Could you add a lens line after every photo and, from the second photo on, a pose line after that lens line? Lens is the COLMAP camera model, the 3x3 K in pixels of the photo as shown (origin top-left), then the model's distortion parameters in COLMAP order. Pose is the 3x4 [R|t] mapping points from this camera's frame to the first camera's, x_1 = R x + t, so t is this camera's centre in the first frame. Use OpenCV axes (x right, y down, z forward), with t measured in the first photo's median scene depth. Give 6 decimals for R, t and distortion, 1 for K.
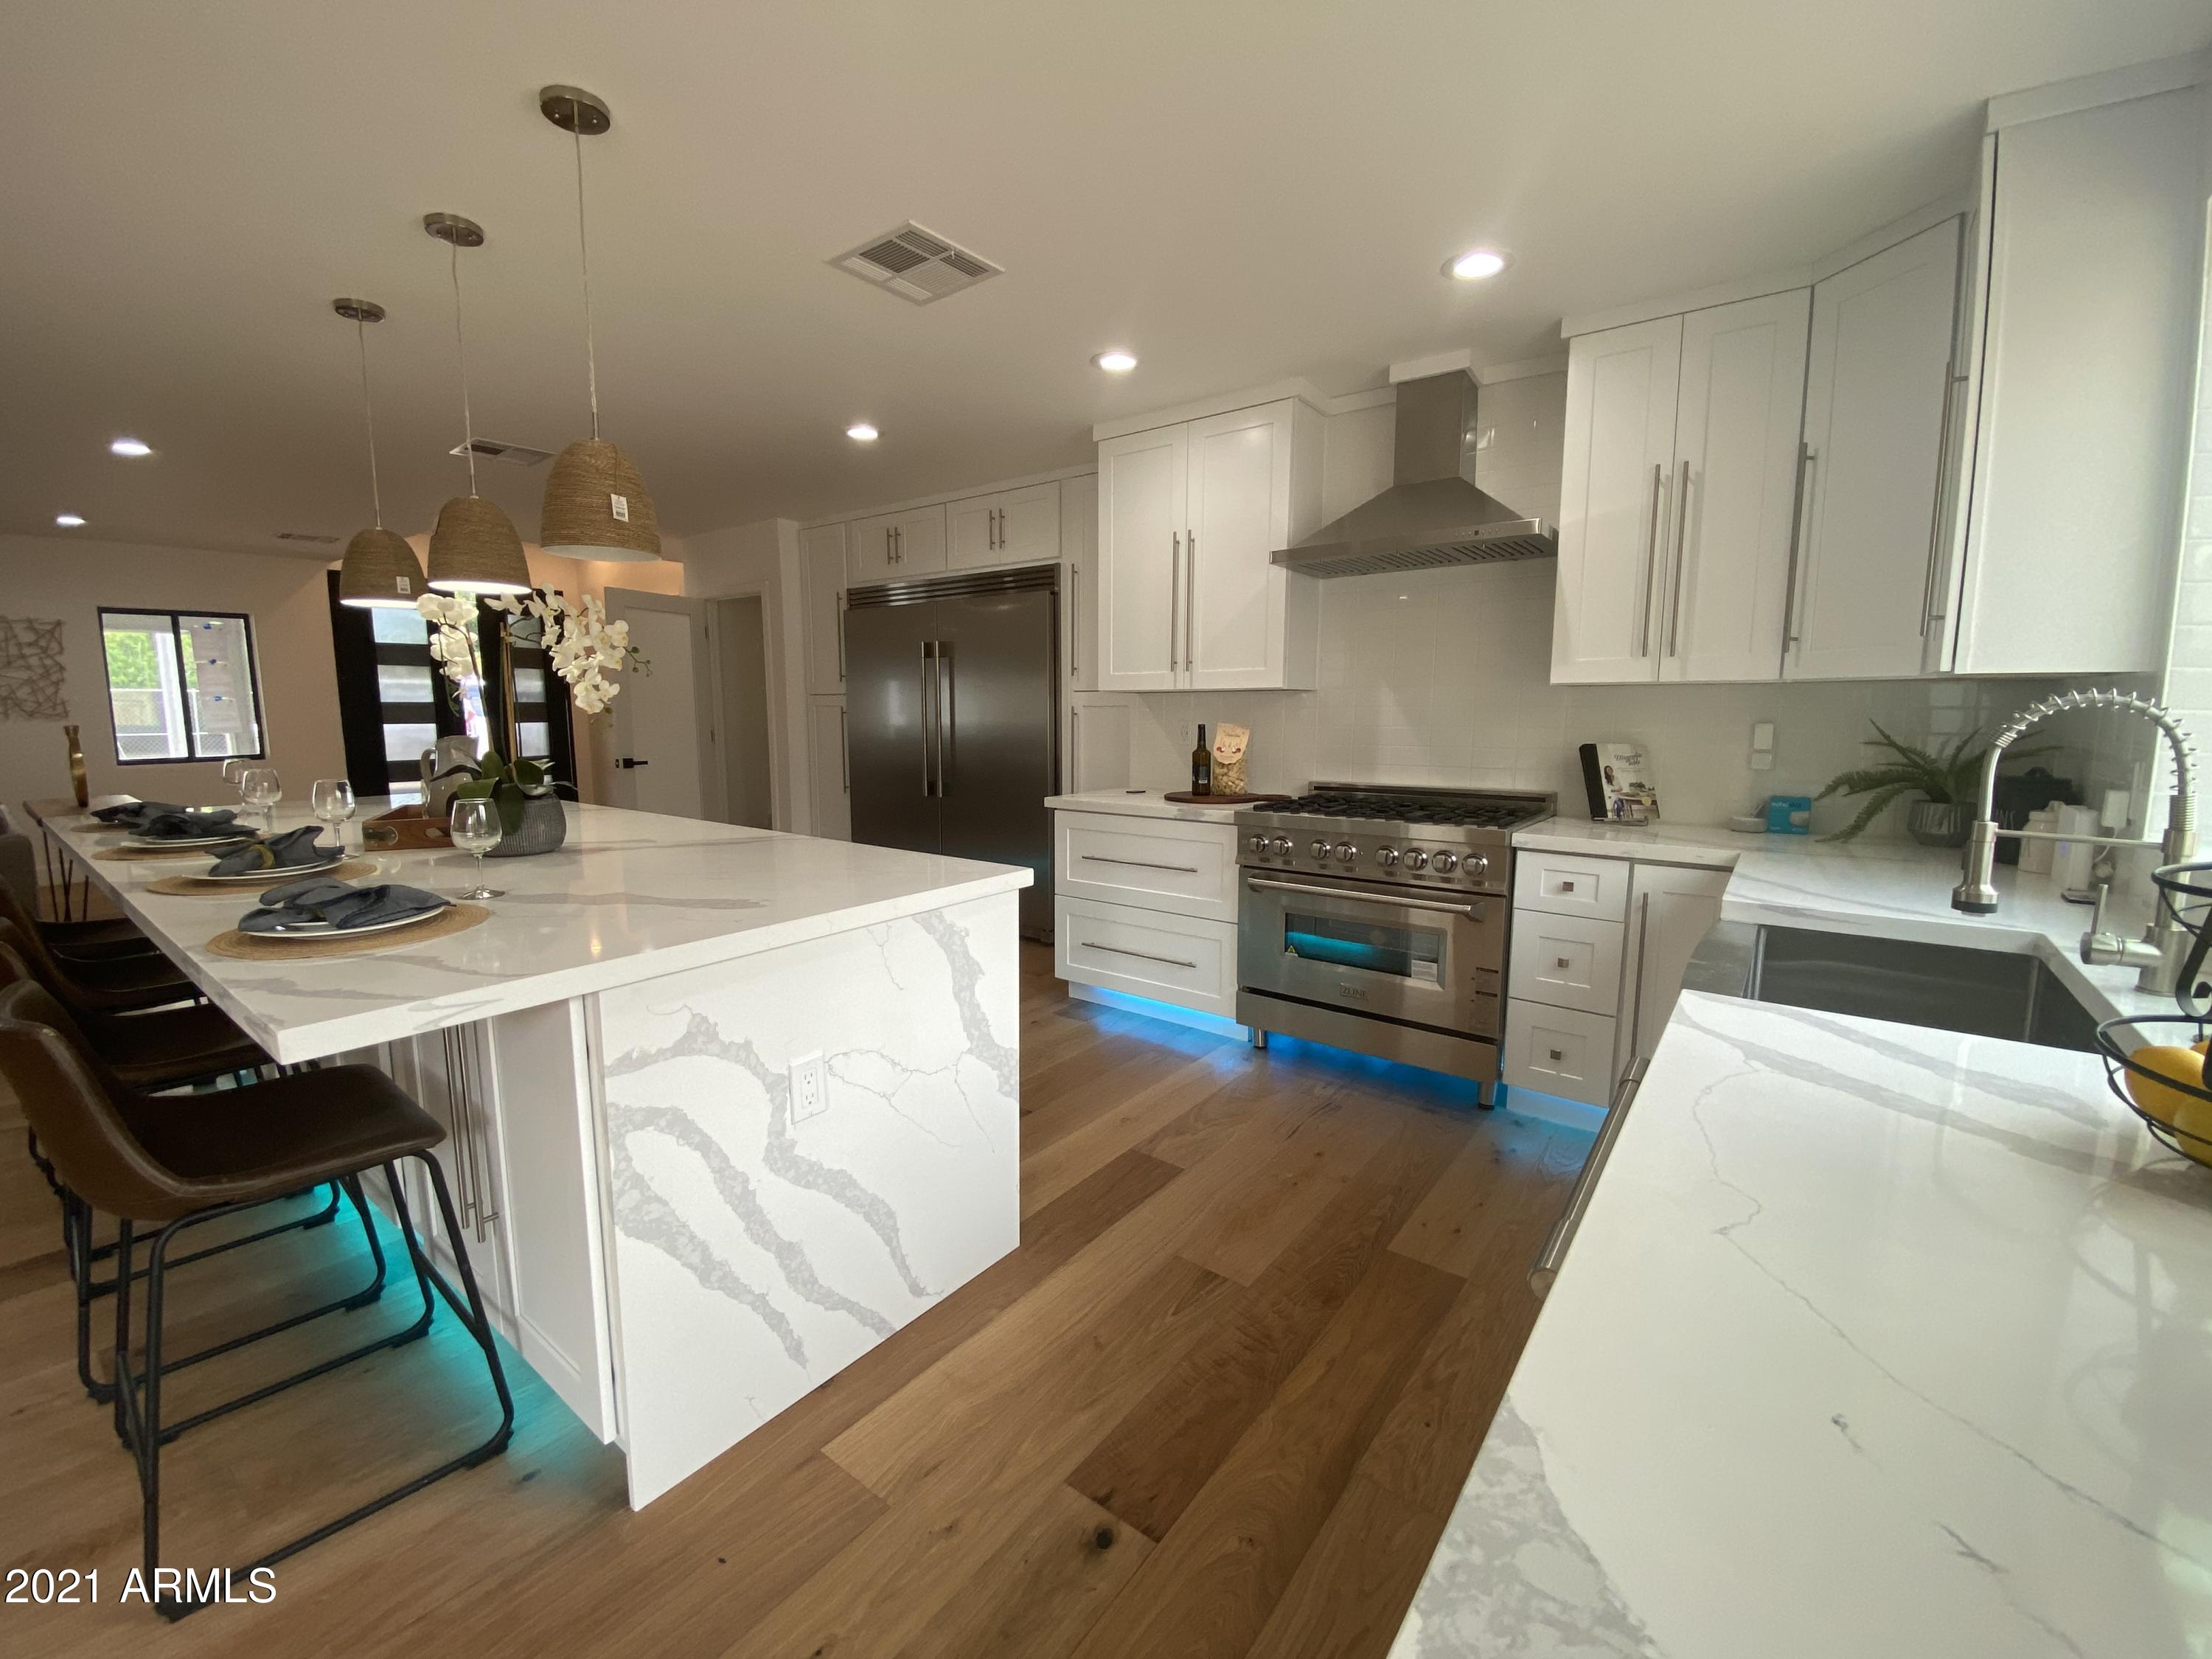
lens RADIAL K [[908.4, 0, 1100.4], [0, 908.4, 833.5], [0, 0, 1]] dist [0.025064, -0.024955]
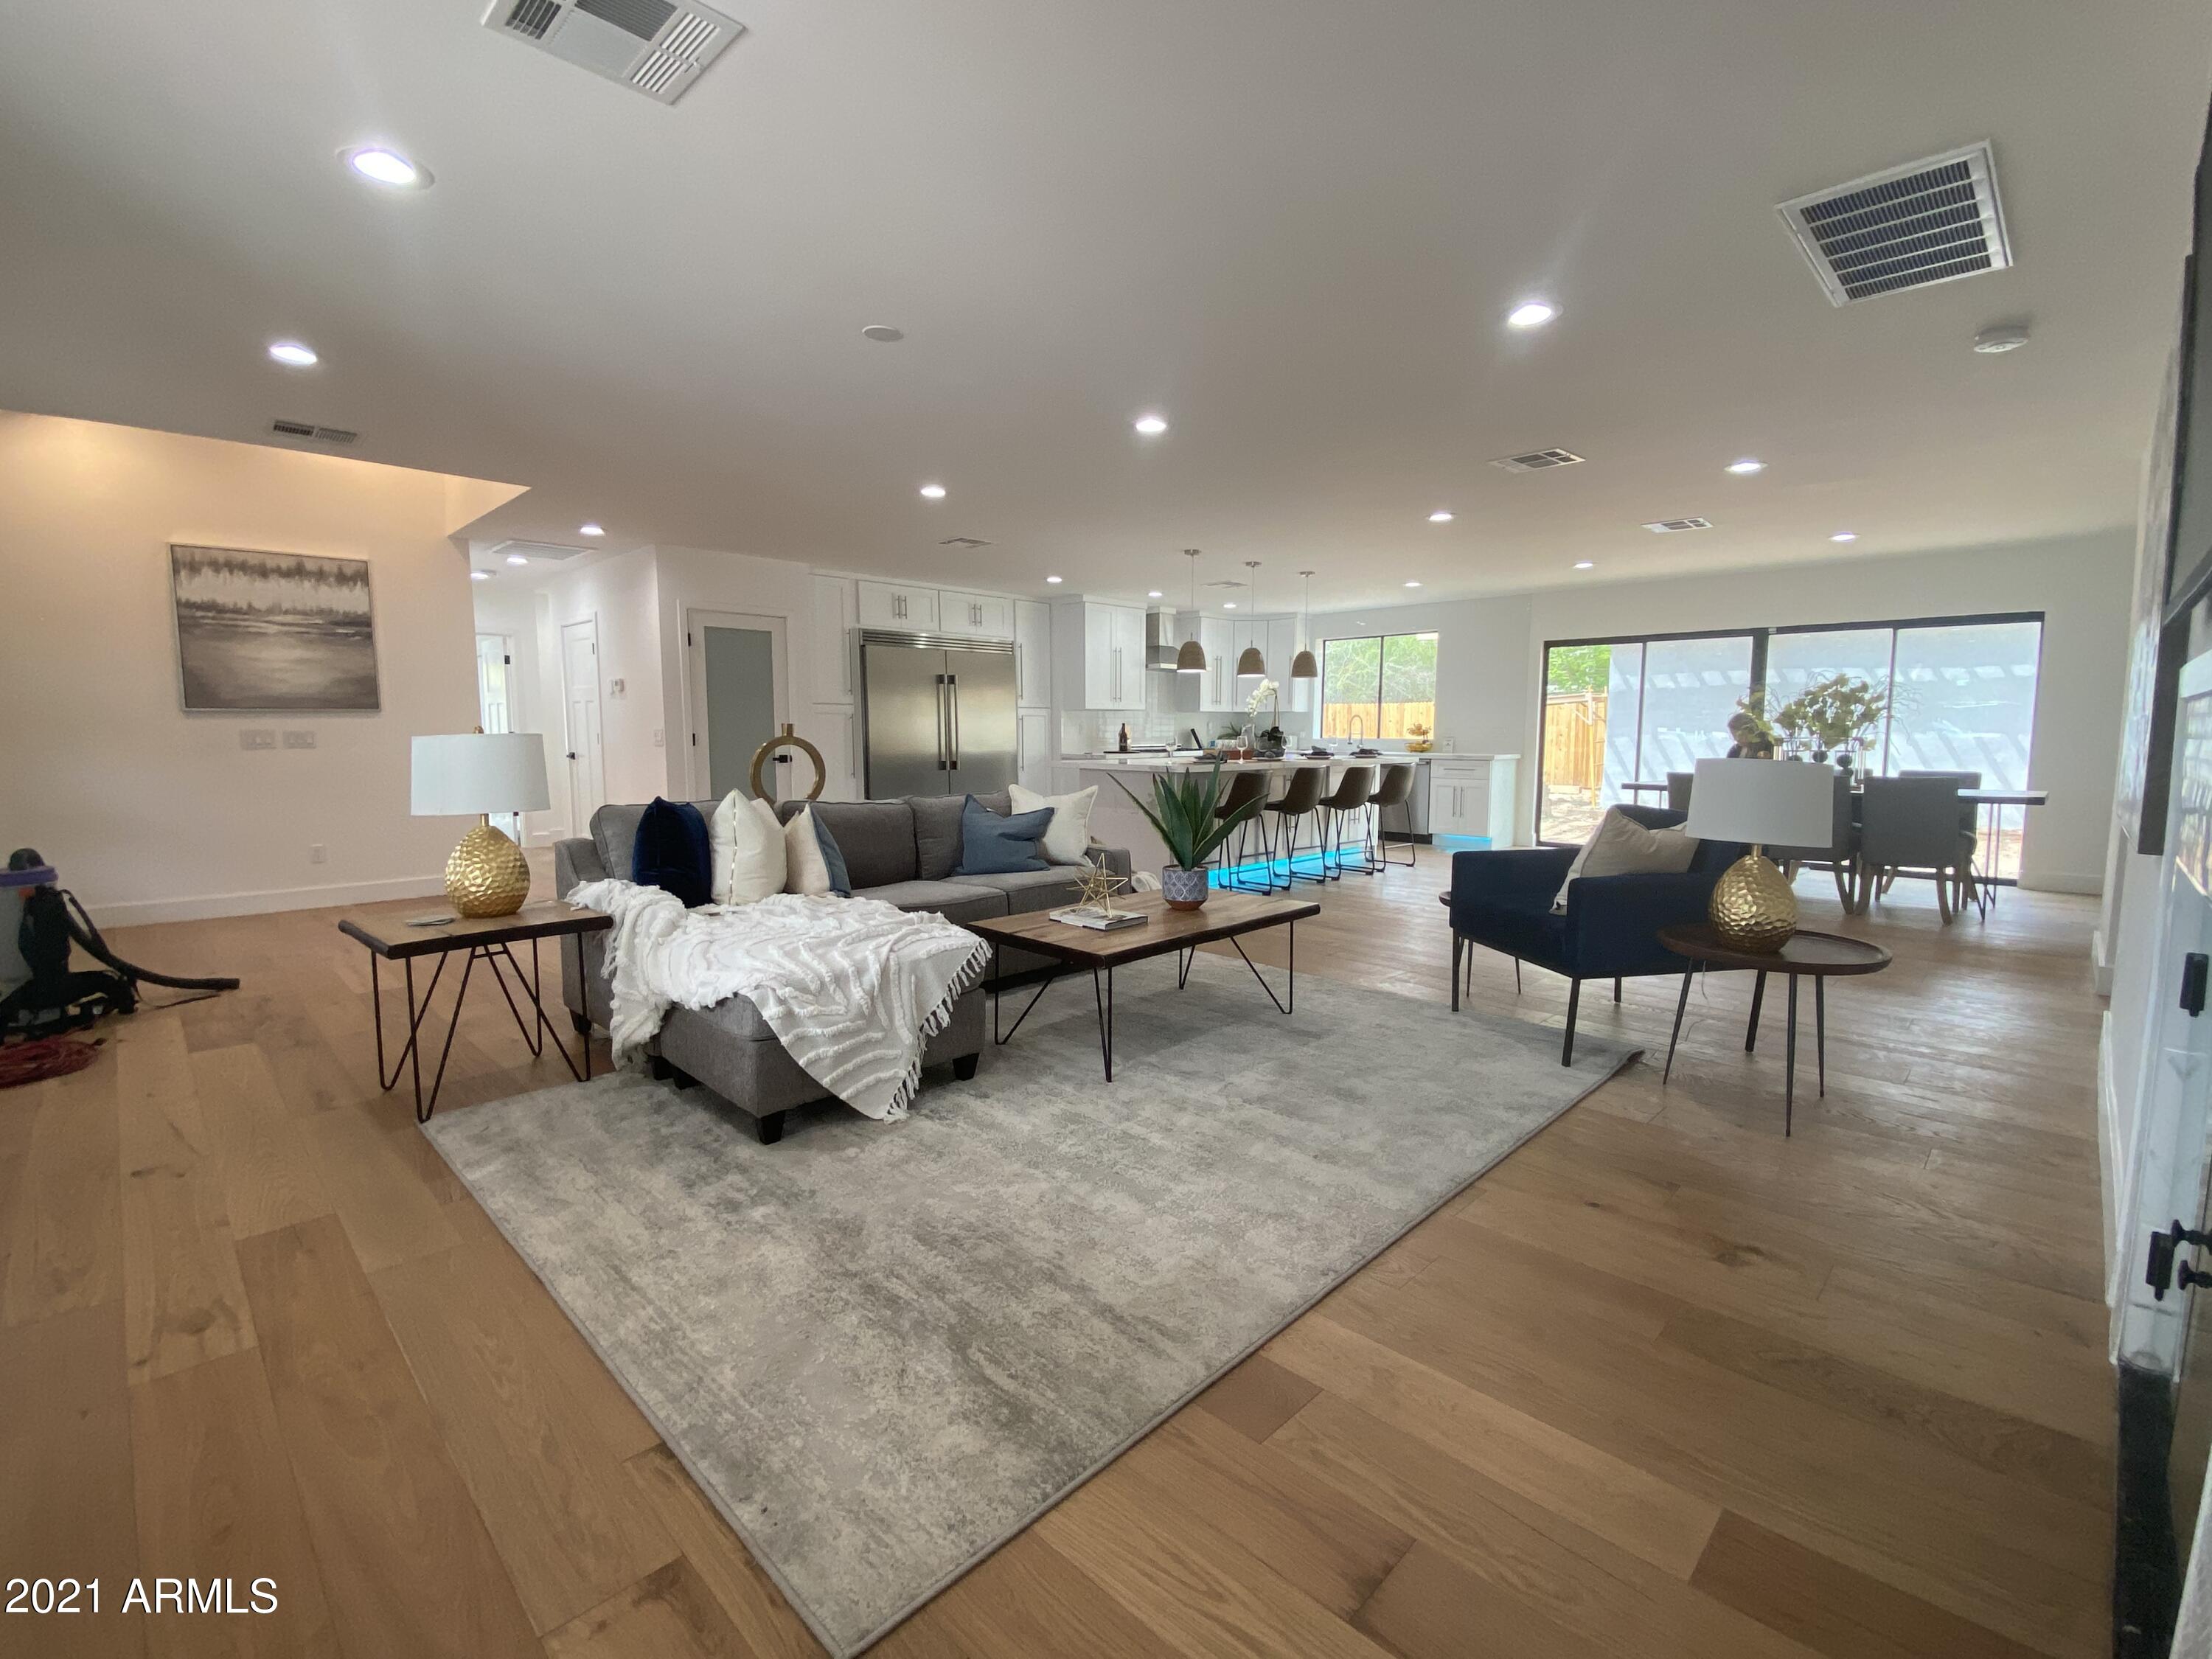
lens RADIAL K [[972.8, 0, 1092.1], [0, 972.8, 825.8], [0, 0, 1]] dist [0.000895, 0.000027]
pose [[0.141493, -0.098486, 0.985028, -3.027589], [0.132754, 0.987939, 0.079707, -0.073516], [-0.980997, 0.119489, 0.152861, 0.813163]]
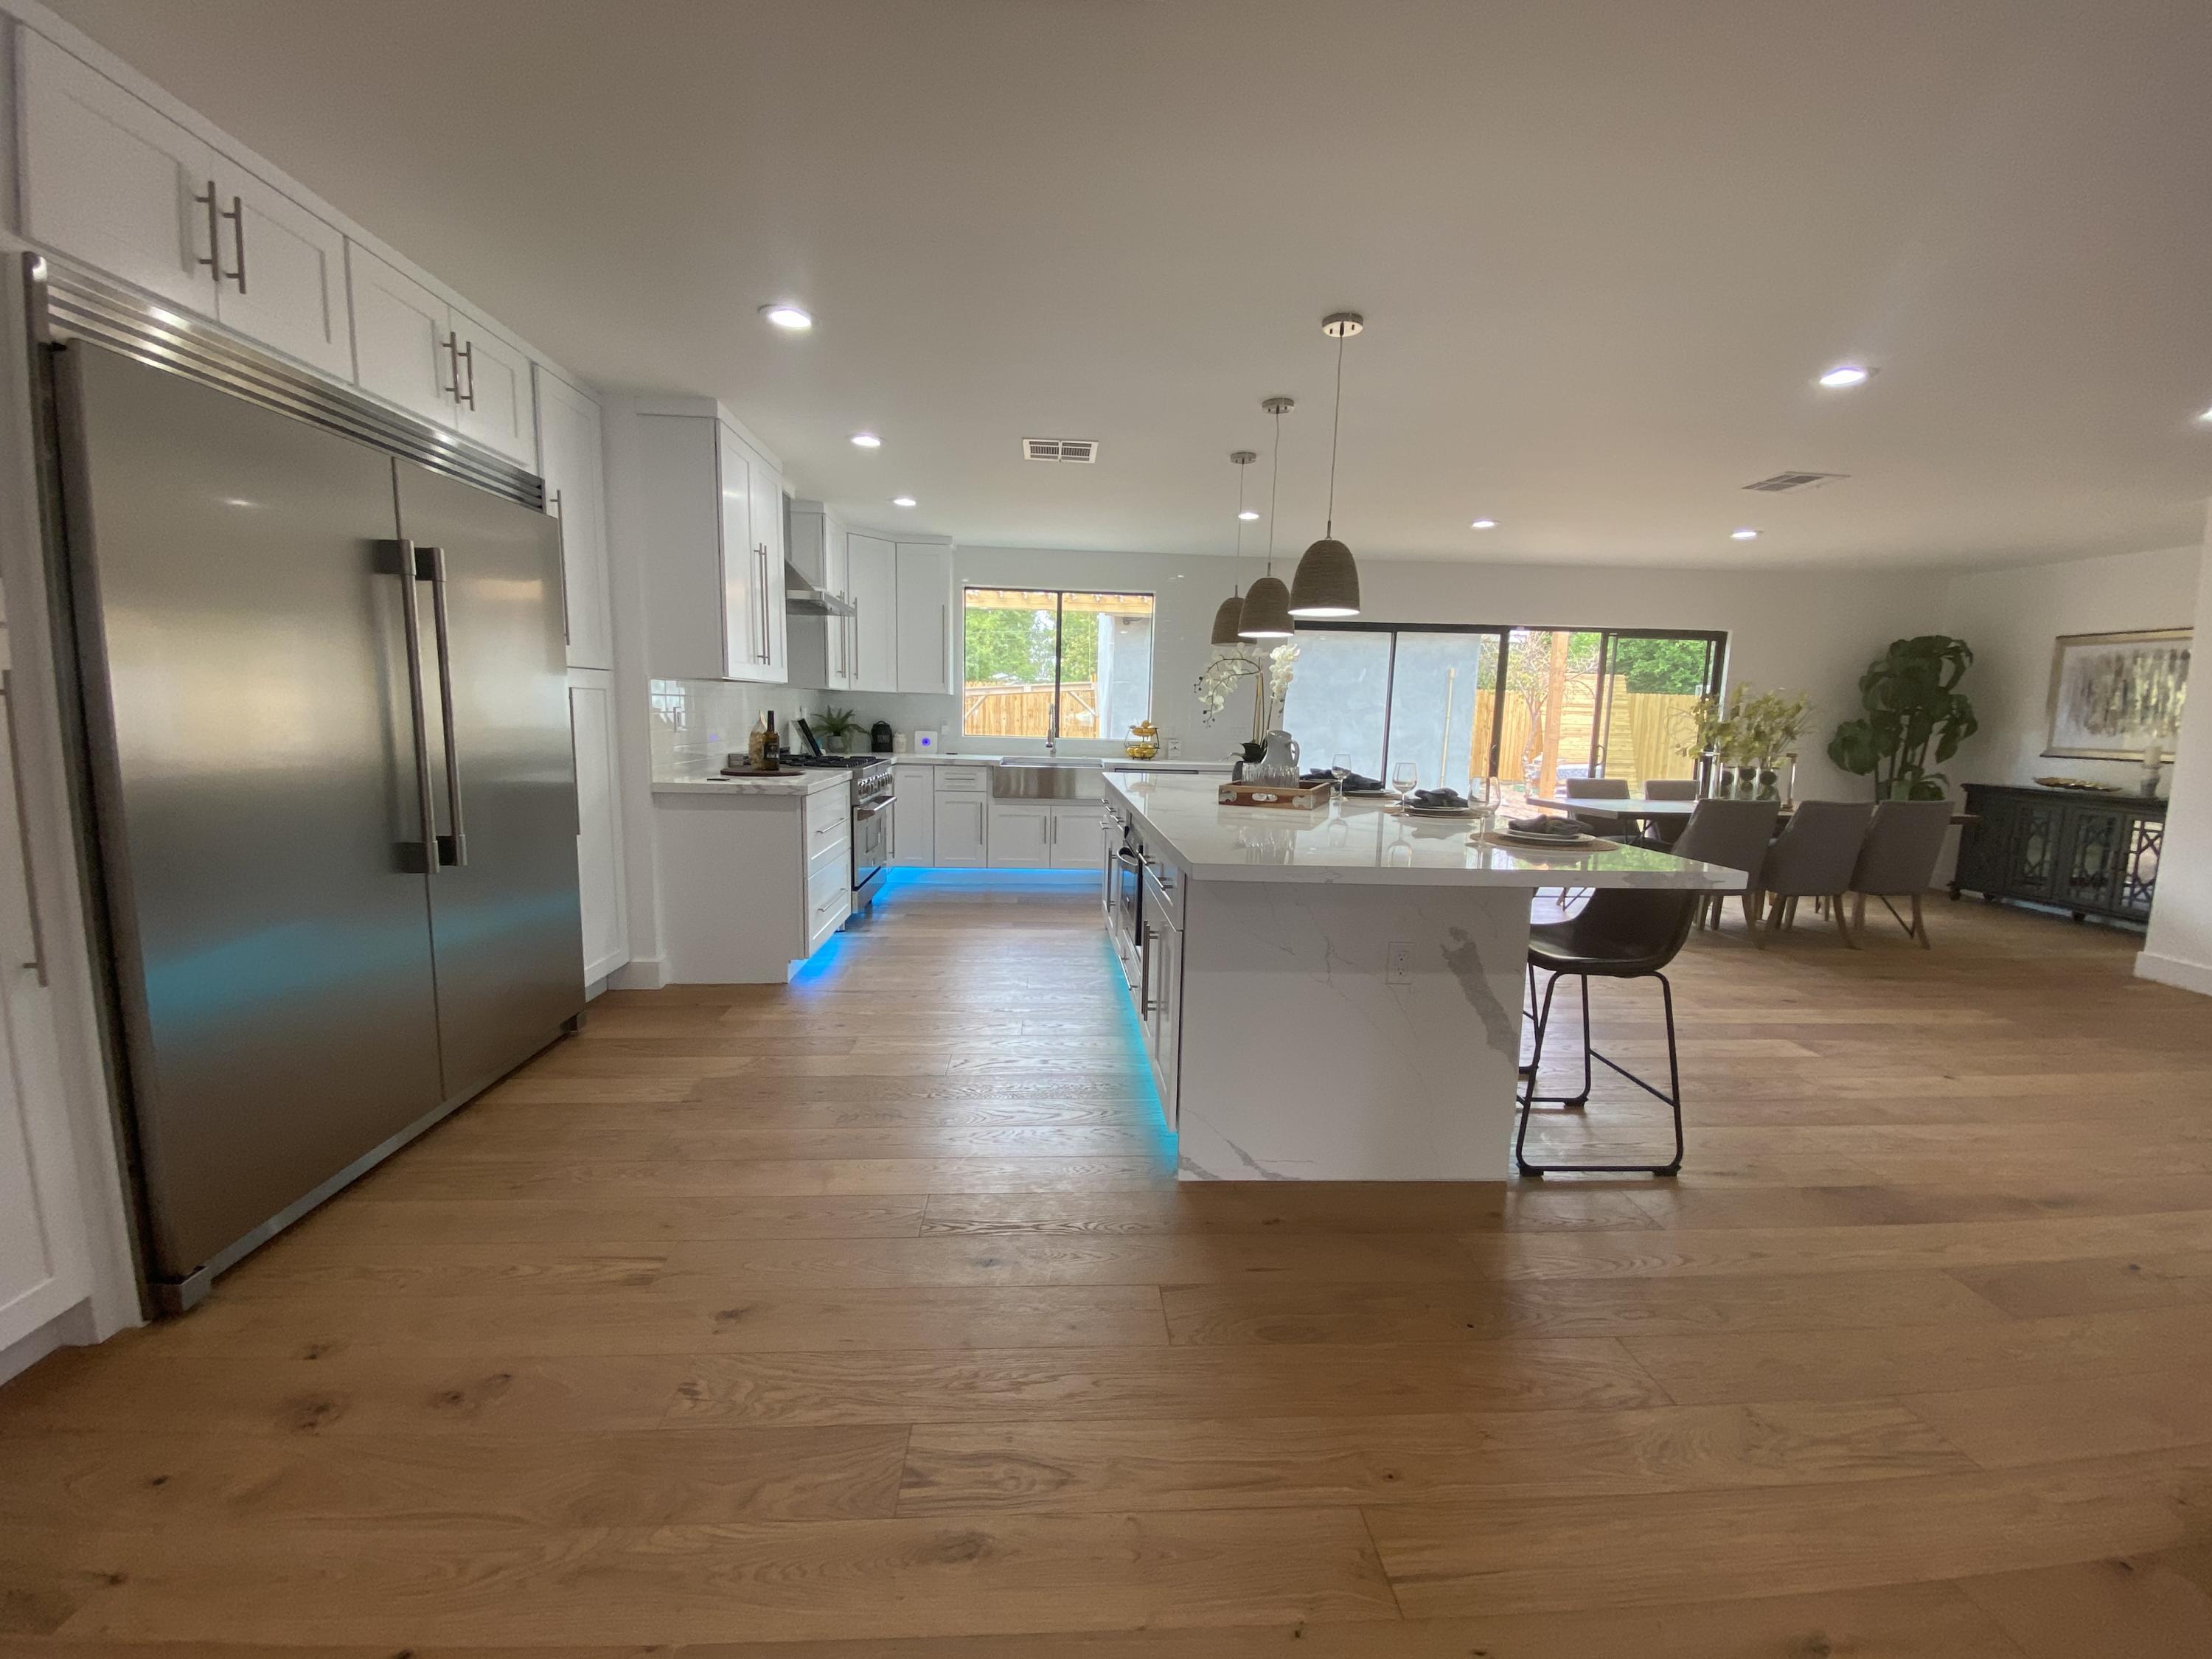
lens RADIAL K [[908.4, 0, 1100.4], [0, 908.4, 833.5], [0, 0, 1]] dist [0.025064, -0.024955]
pose [[-0.652319, -0.116884, 0.748878, -1.269493], [0.076372, 0.972873, 0.218369, -0.222817], [-0.754087, 0.199639, -0.625697, 1.687369]]
